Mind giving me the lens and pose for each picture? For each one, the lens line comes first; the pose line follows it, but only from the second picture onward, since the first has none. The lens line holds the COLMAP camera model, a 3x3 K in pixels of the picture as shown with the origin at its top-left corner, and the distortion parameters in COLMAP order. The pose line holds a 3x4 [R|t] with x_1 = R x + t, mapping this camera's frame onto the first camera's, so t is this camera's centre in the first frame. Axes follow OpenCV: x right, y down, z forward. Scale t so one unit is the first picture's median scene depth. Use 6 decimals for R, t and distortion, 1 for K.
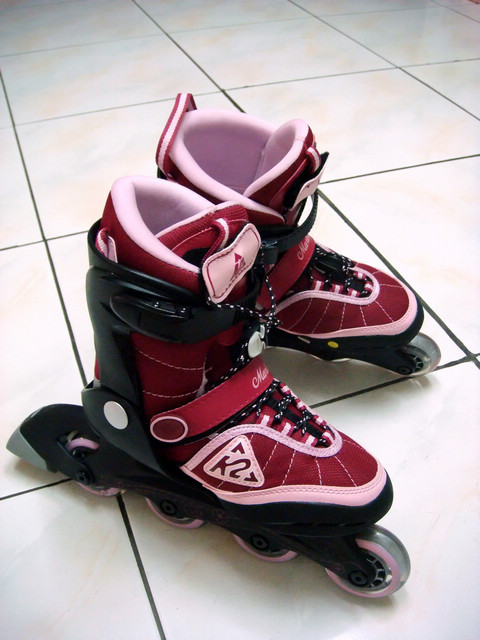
lens RADIAL K [[673.0, 0, 240.0], [0, 673.0, 320.0], [0, 0, 1]] dist [-0.104189, 0.015994]
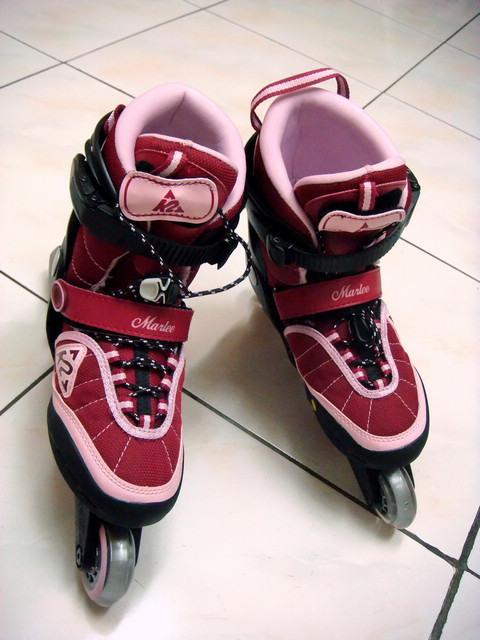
lens RADIAL K [[678.2, 0, 238.3], [0, 678.2, 309.3], [0, 0, 1]] dist [-0.090064, -0.000055]
pose [[0.593836, 0.658843, -0.461827, 0.545398], [-0.671433, 0.722063, 0.166740, -0.181001], [0.443324, 0.211070, 0.871156, 0.210668]]
